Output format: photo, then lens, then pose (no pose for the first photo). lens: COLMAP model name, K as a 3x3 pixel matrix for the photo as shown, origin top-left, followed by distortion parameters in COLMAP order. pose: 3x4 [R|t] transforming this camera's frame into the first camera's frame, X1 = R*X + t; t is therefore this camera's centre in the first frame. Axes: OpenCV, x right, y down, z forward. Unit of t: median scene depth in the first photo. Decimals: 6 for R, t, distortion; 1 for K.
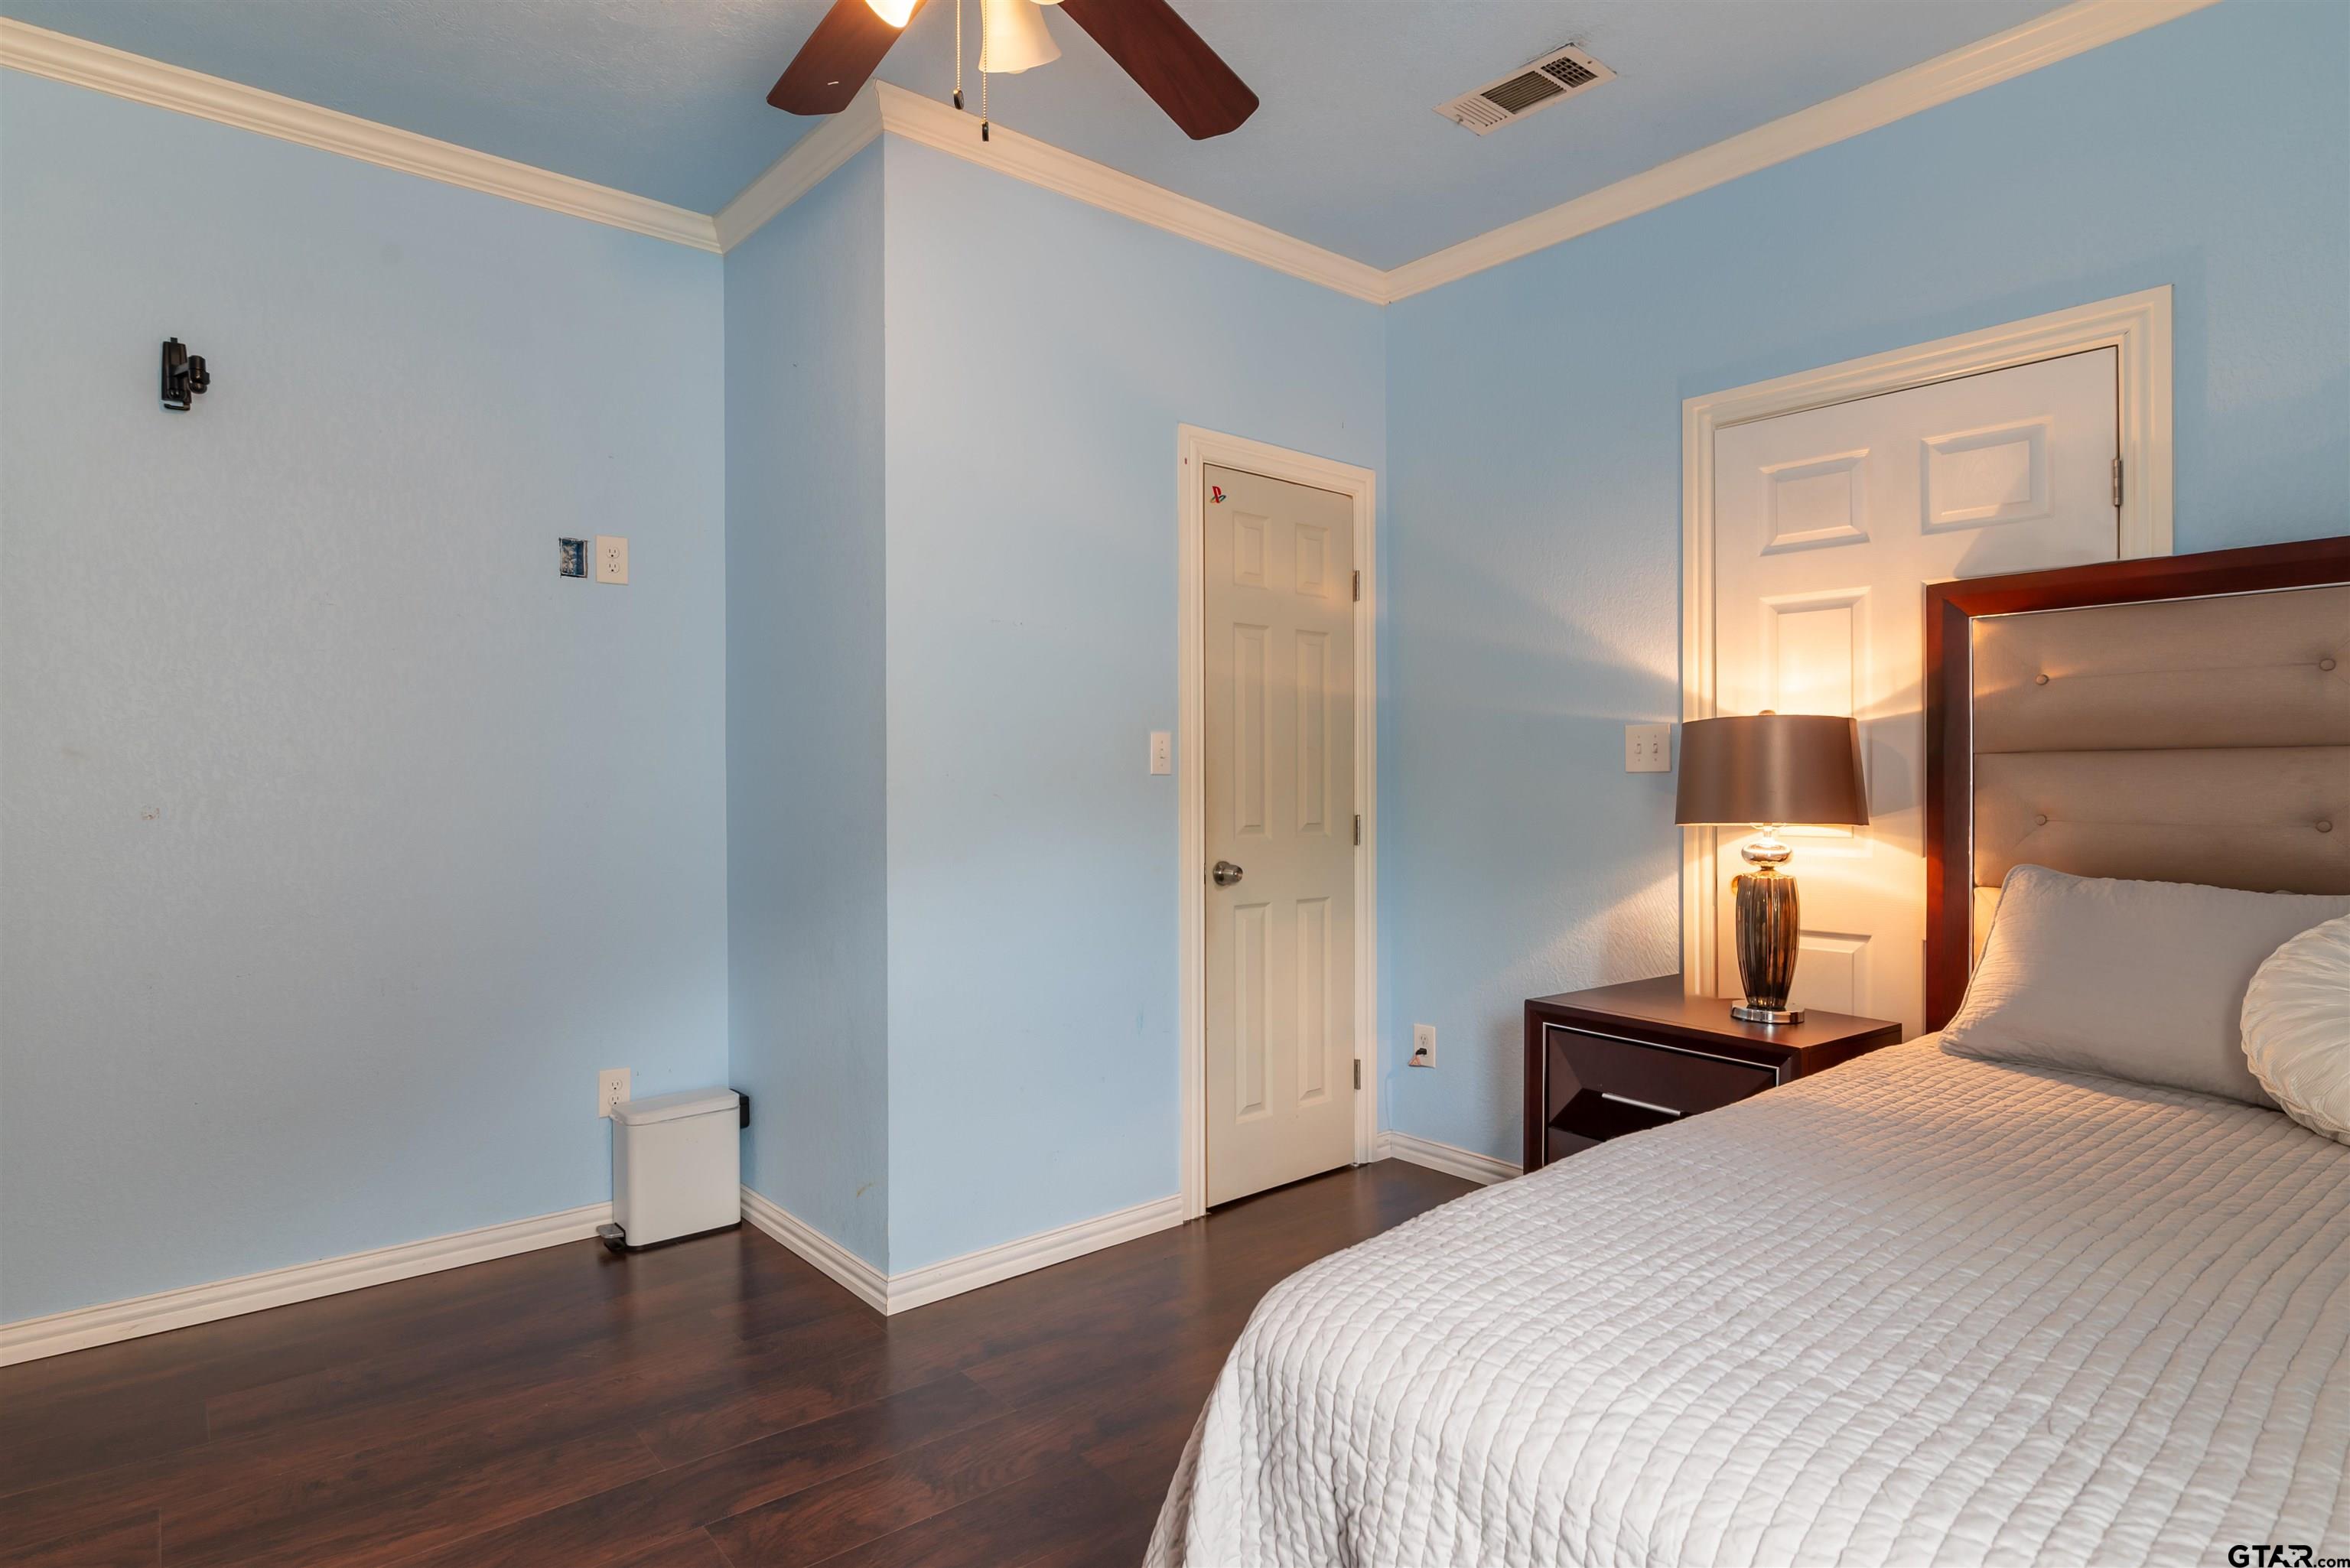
lens RADIAL K [[1280.2, 0, 1174.8], [0, 1280.2, 772.7], [0, 0, 1]] dist [0.001341, 0.001073]
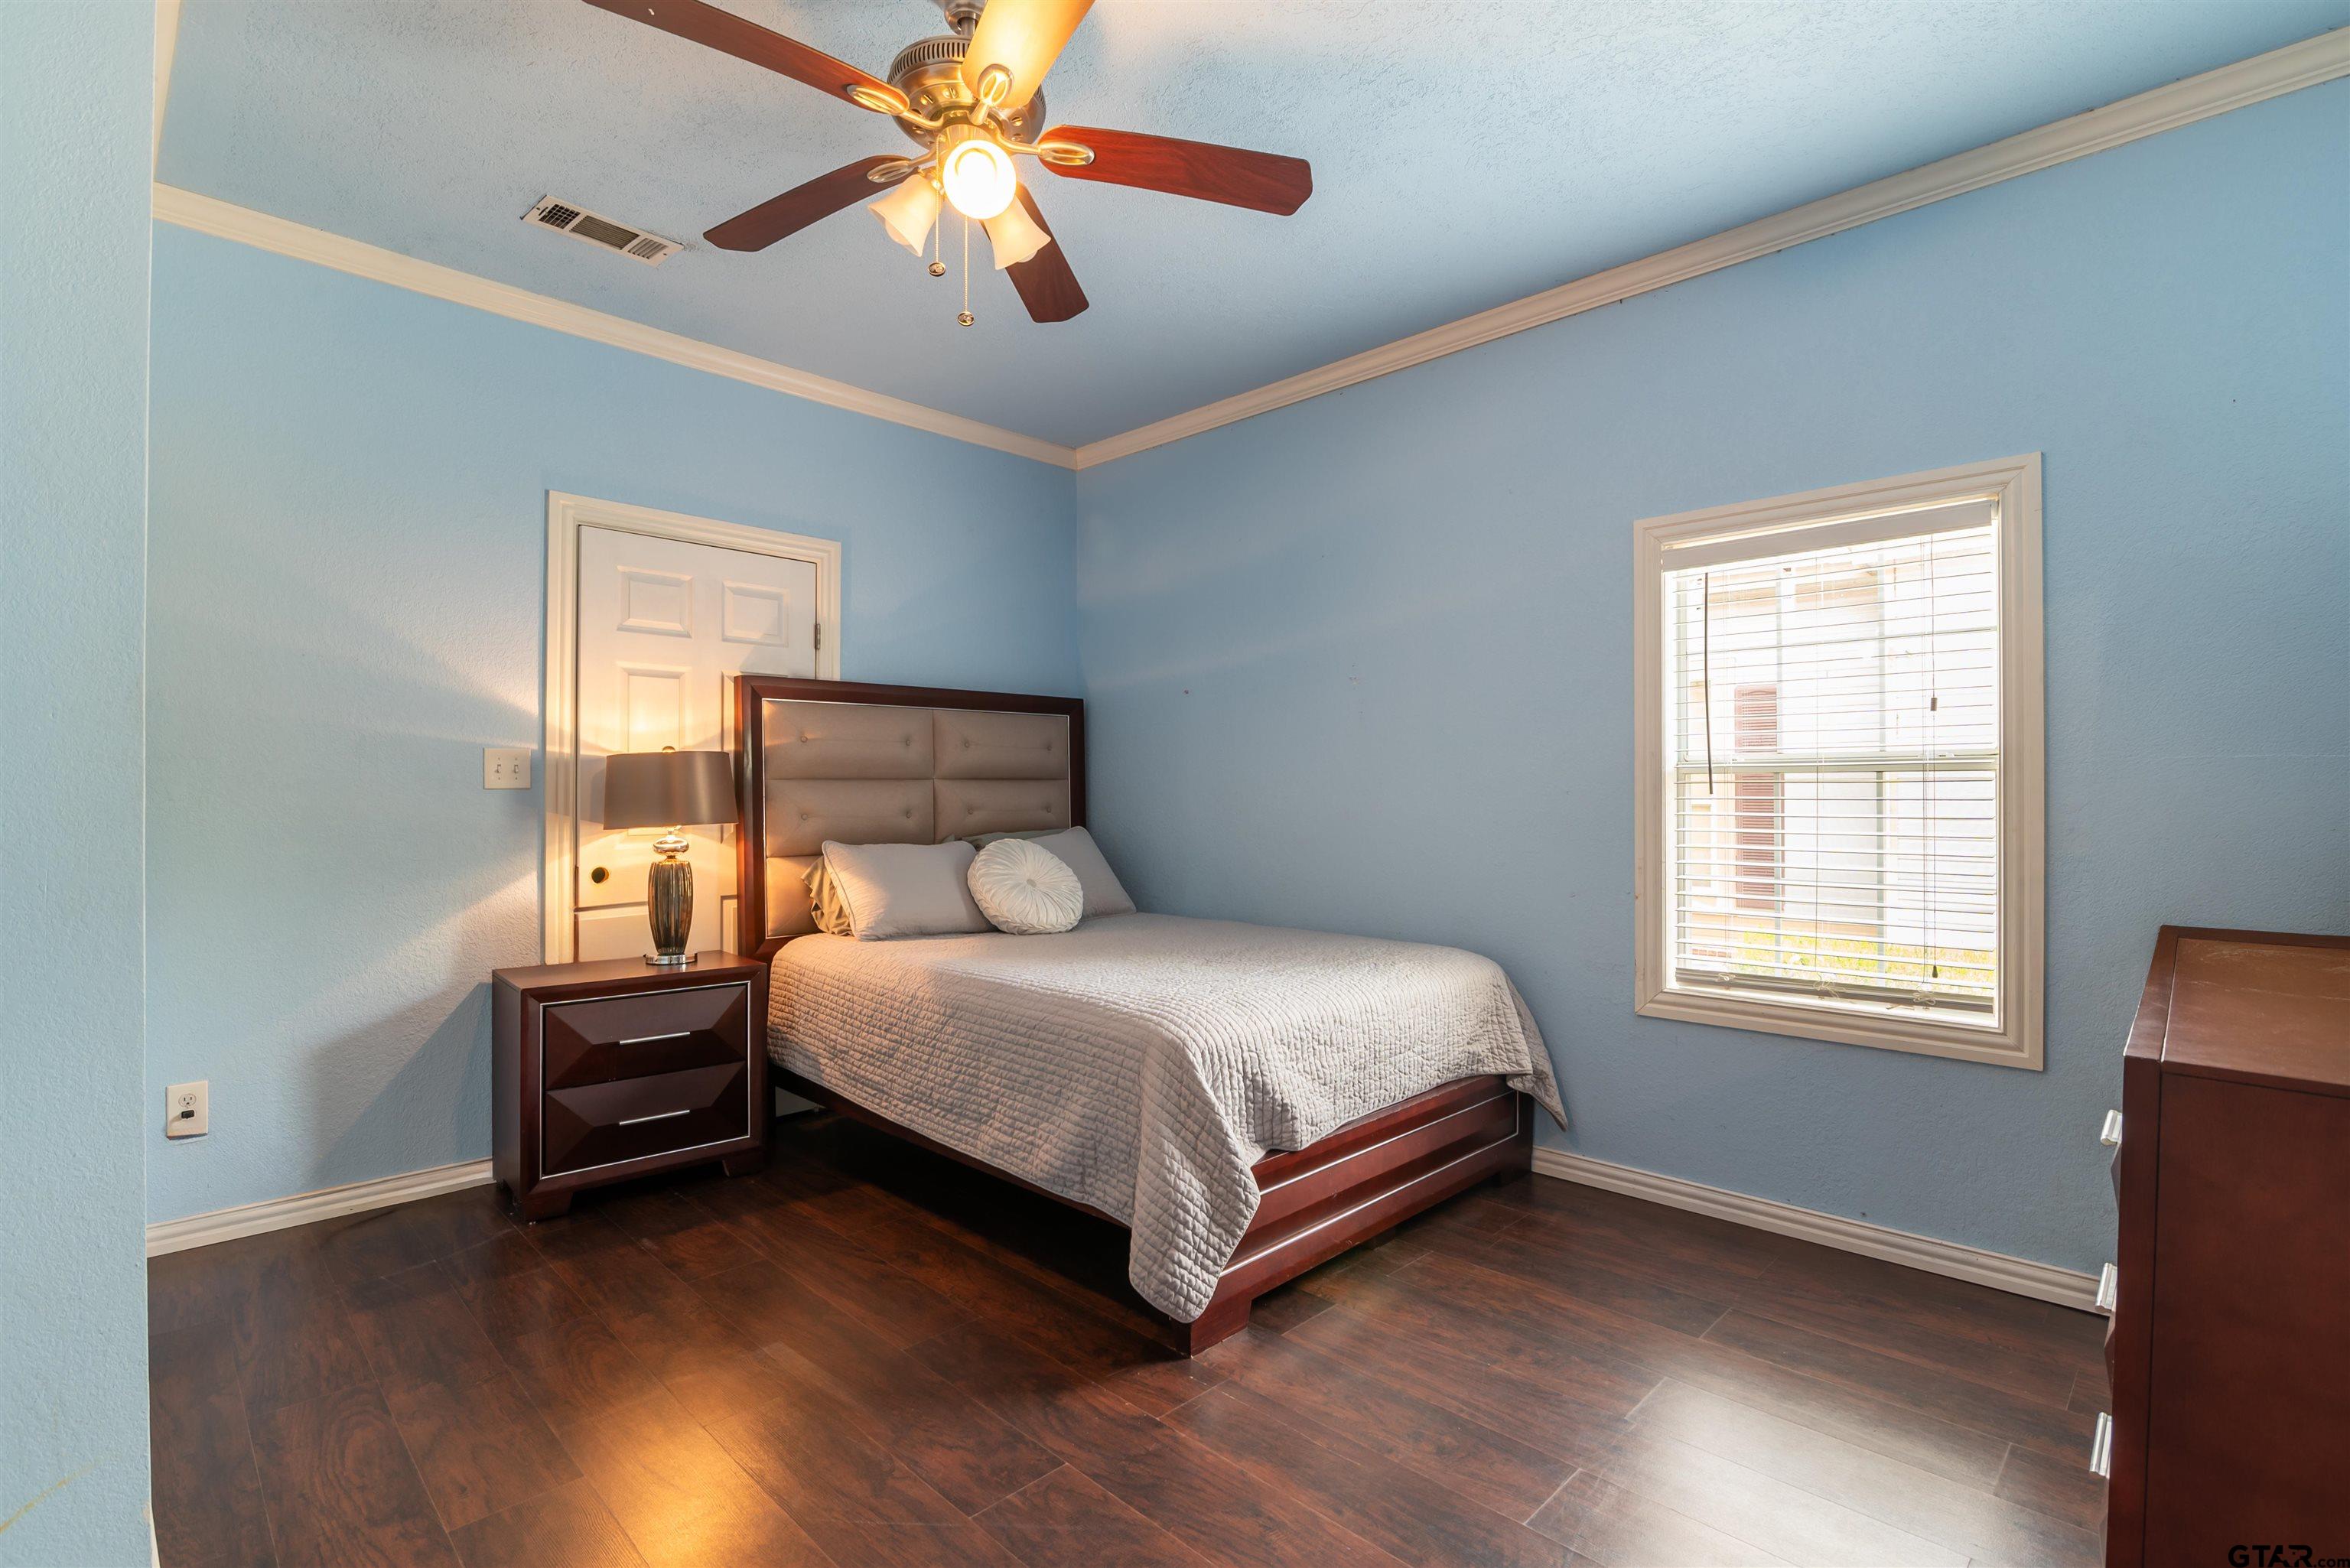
lens RADIAL K [[1117.0, 0, 1189.5], [0, 1117.0, 787.2], [0, 0, 1]] dist [0.004381, 0.000343]
pose [[-0.108849, 0.004421, 0.994048, -0.861028], [-0.004461, 0.999978, -0.004936, 0.000178], [-0.994048, -0.004972, -0.108827, 0.573584]]
